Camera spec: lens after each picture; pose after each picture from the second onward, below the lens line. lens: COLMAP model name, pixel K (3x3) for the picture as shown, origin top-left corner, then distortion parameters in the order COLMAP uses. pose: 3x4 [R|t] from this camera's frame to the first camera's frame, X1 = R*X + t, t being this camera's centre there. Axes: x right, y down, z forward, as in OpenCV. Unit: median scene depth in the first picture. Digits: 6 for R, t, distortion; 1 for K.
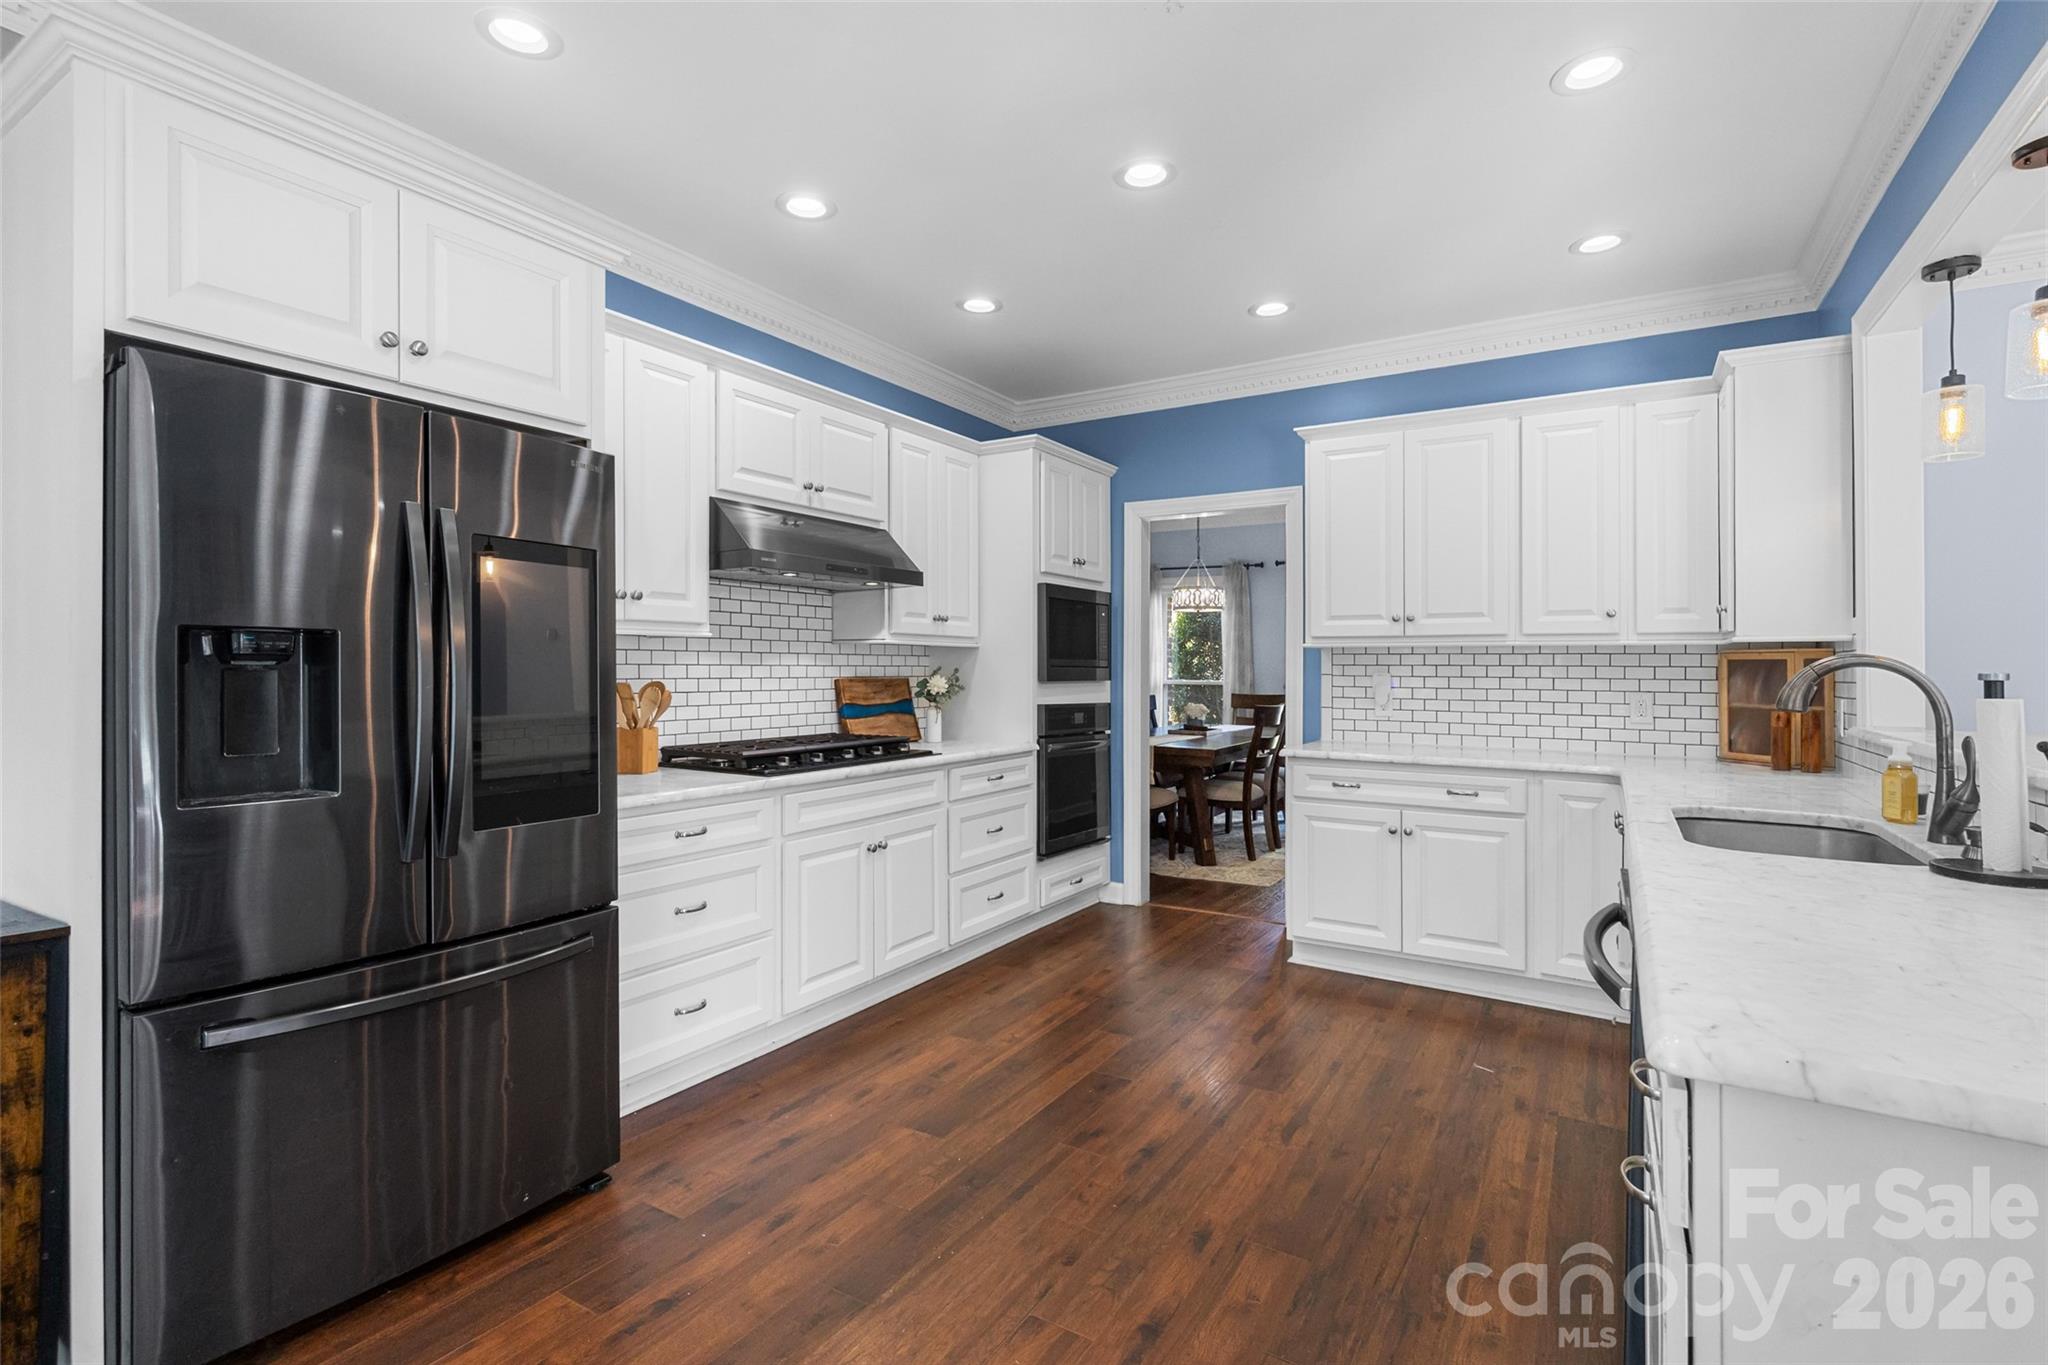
lens RADIAL K [[917.1, 0, 998.9], [0, 917.1, 660.0], [0, 0, 1]] dist [0.060618, -0.054650]
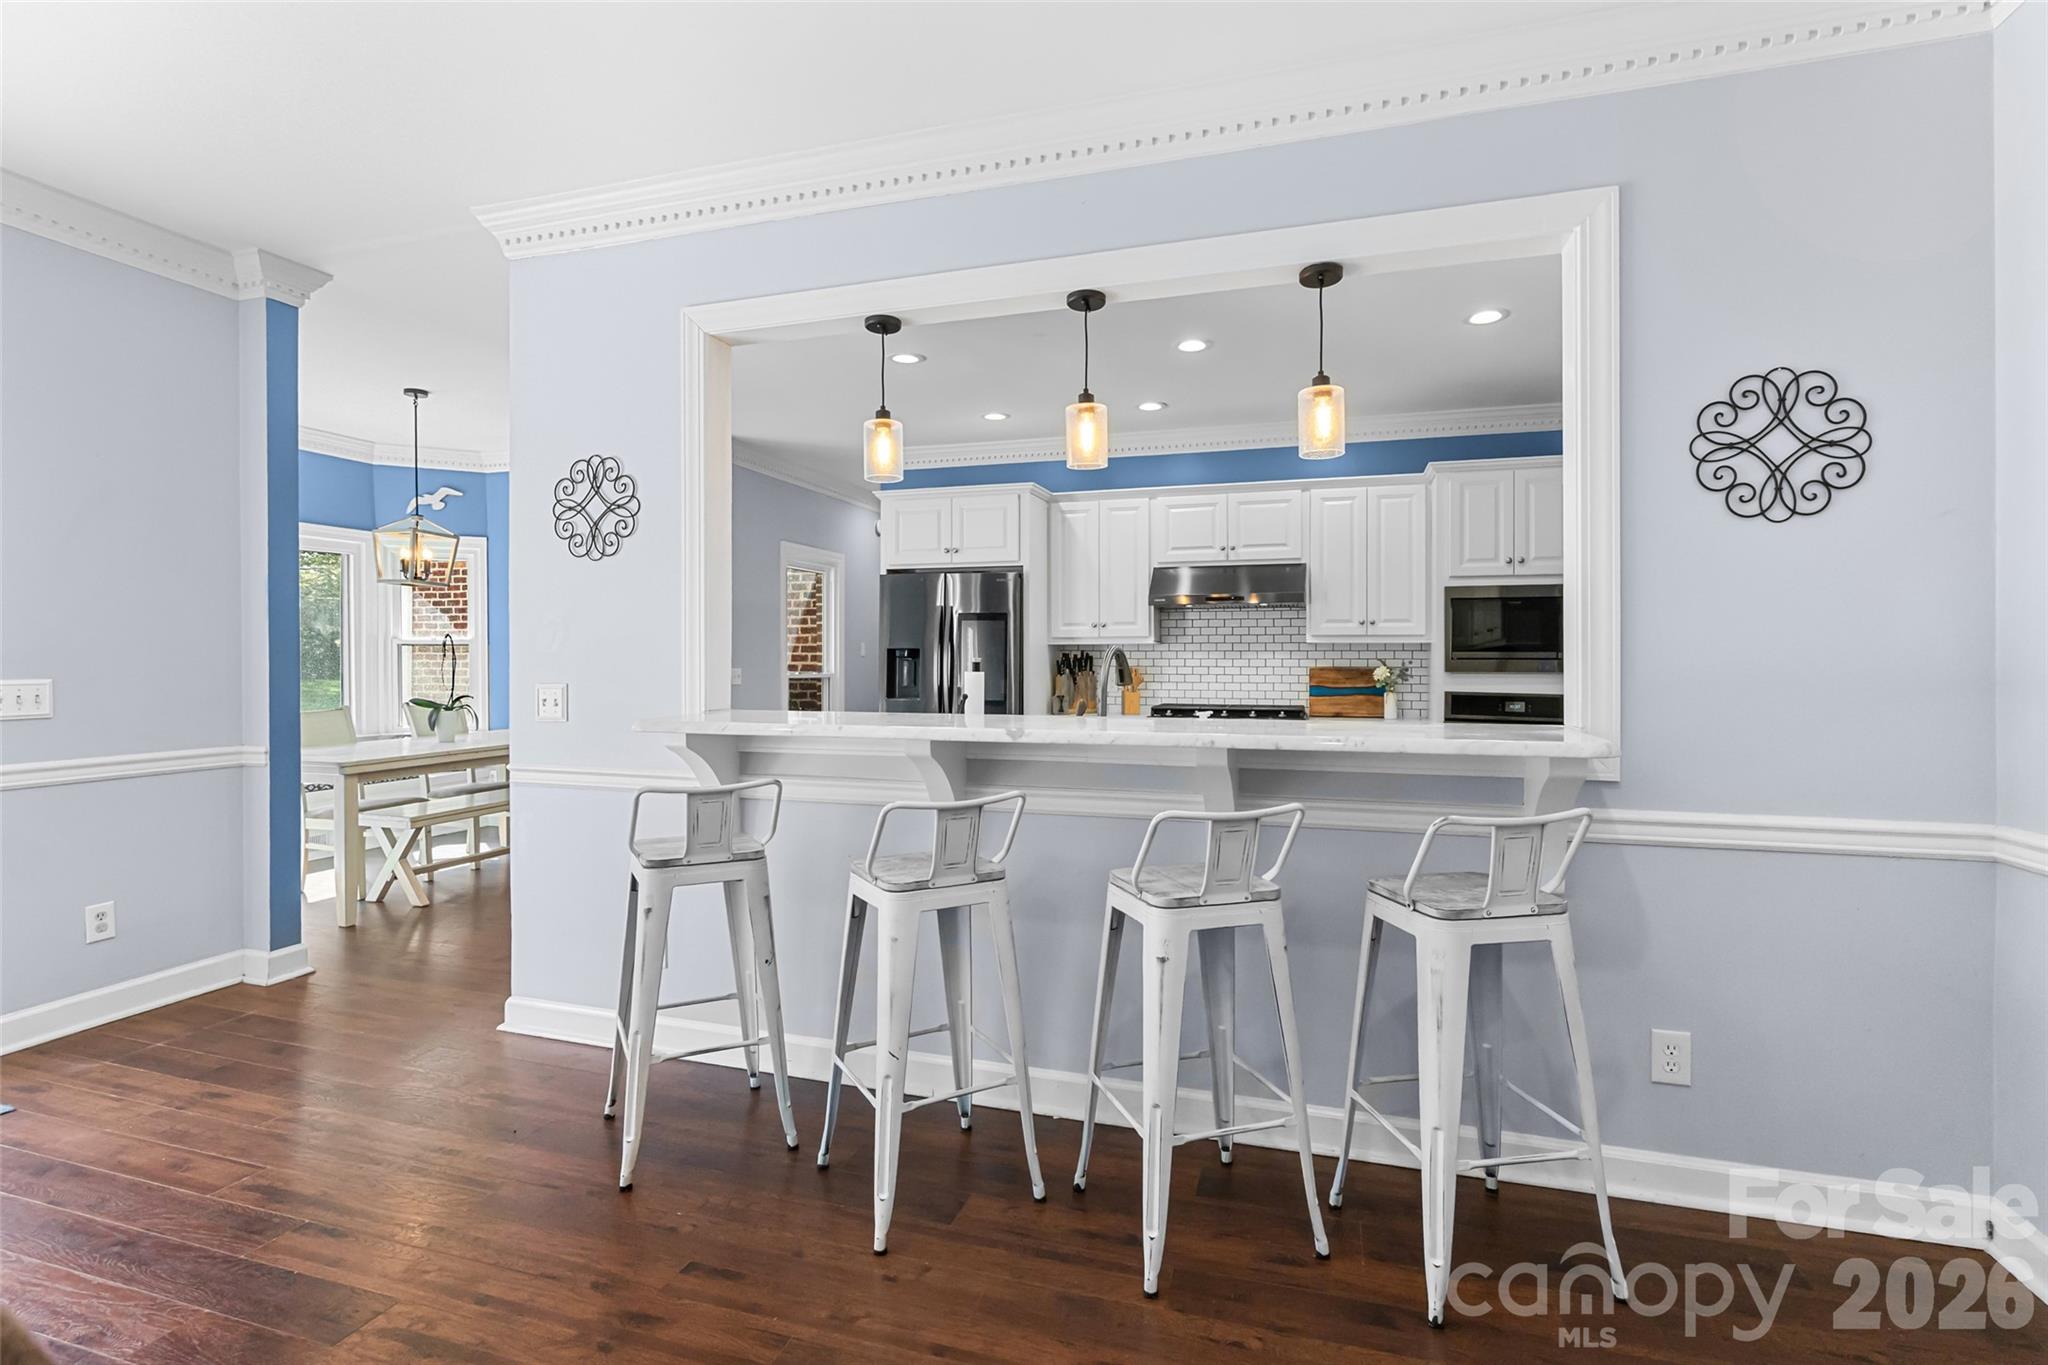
lens RADIAL K [[949.2, 0, 1020.9], [0, 949.2, 668.4], [0, 0, 1]] dist [-0.003078, 0.000796]
pose [[0.239770, 0.003480, -0.970824, 1.297366], [0.007241, 0.999959, 0.005373, 0.010910], [0.970803, -0.008318, 0.239735, 0.247221]]
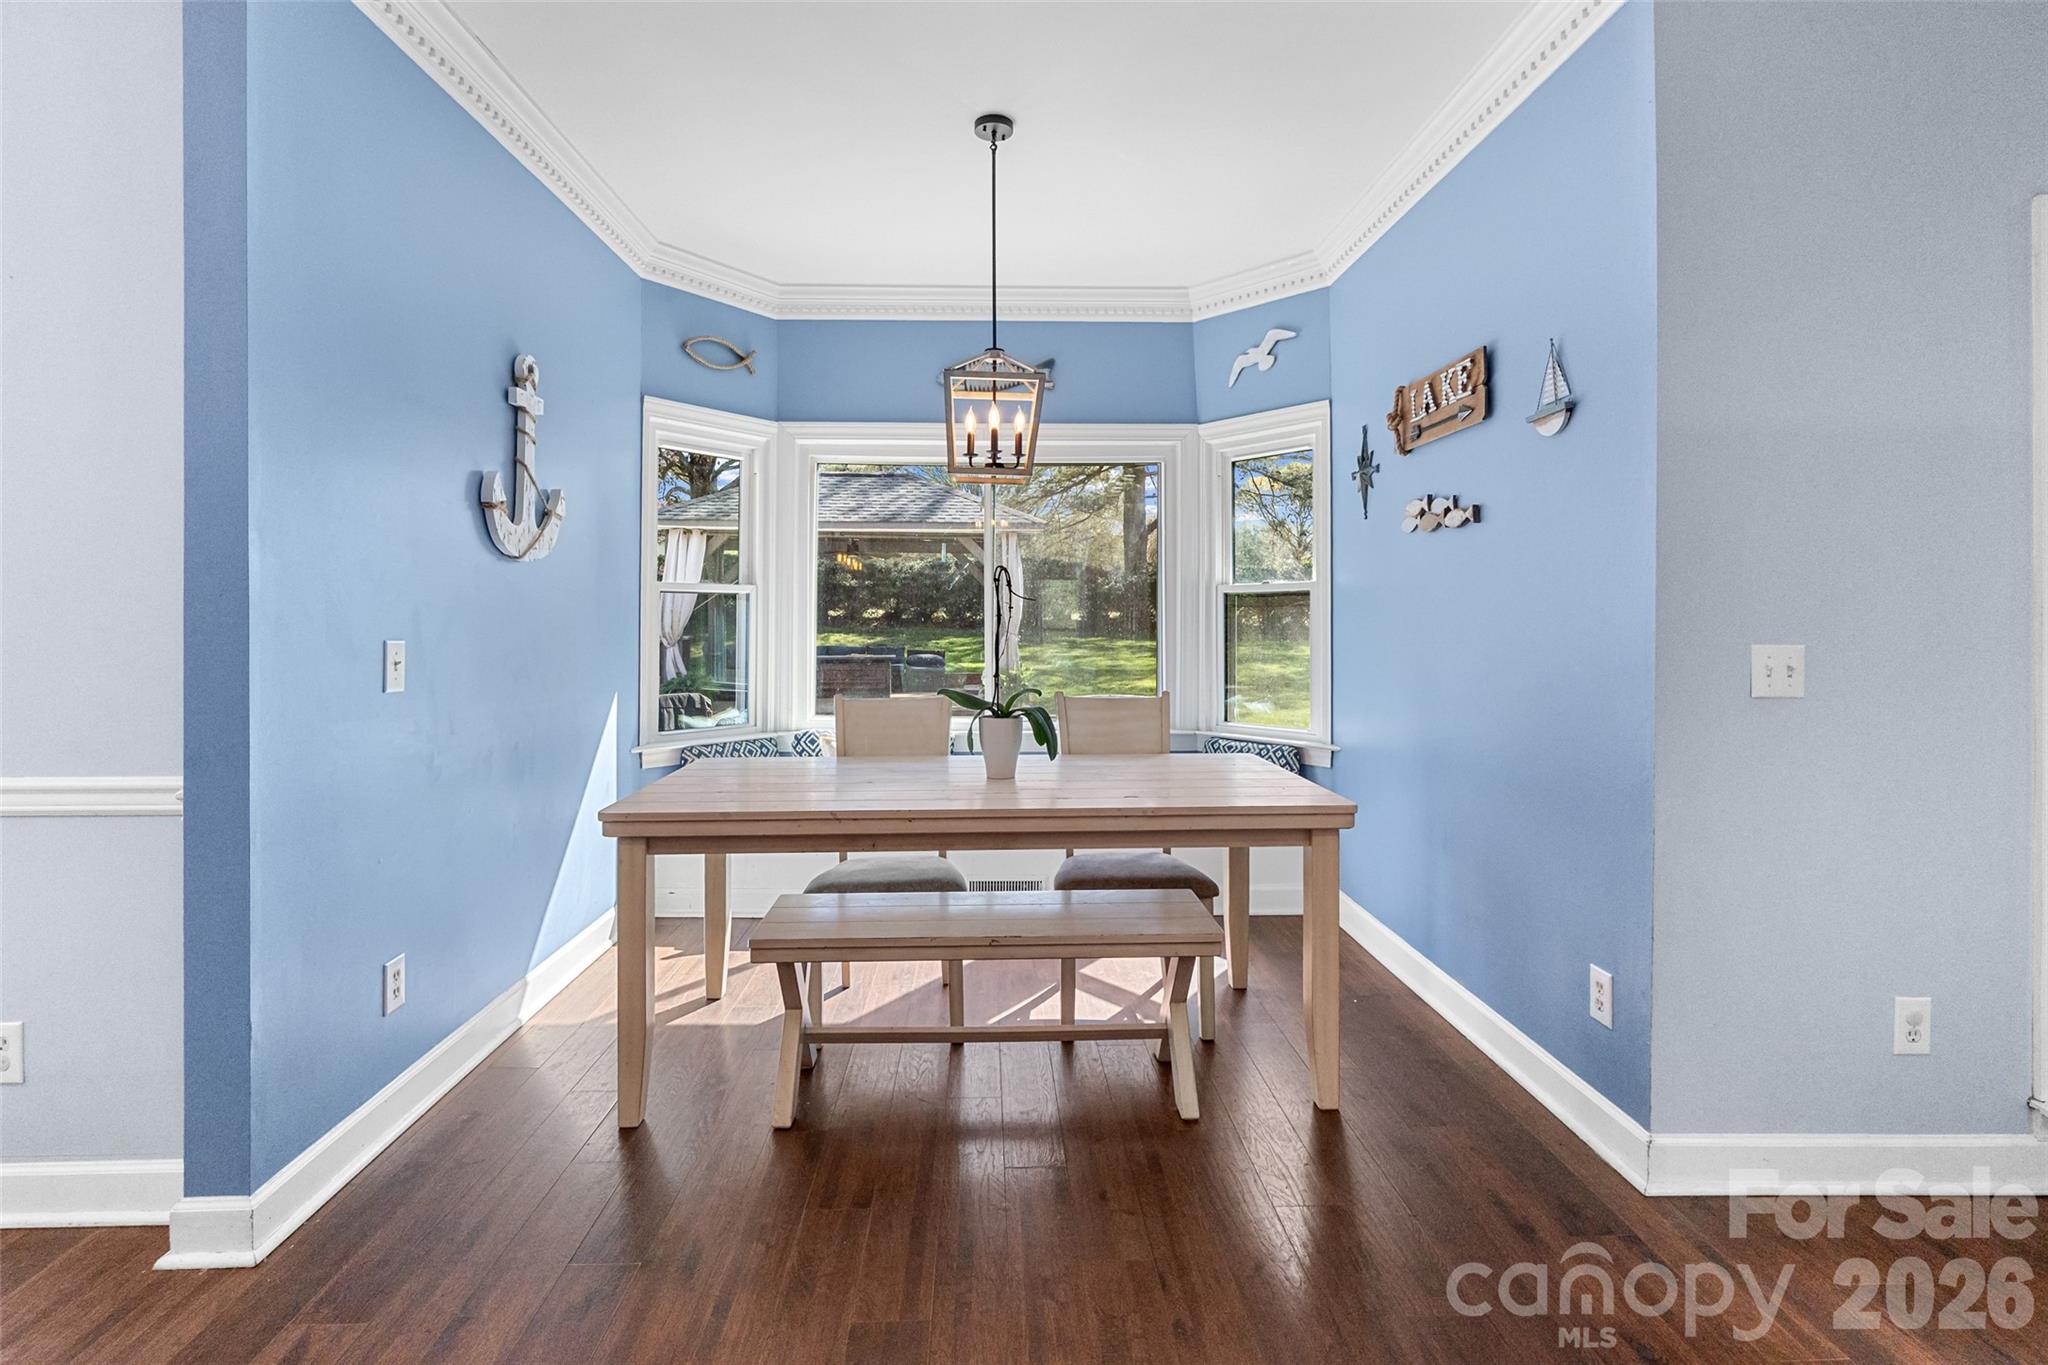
lens RADIAL K [[975.1, 0, 1021.1], [0, 975.1, 597.9], [0, 0, 1]] dist [0.001768, 0.000617]
pose [[-0.828349, -0.017848, -0.559927, 0.020143], [-0.000861, 0.999532, -0.030586, 0.006760], [0.560211, -0.024854, -0.827977, 0.382208]]
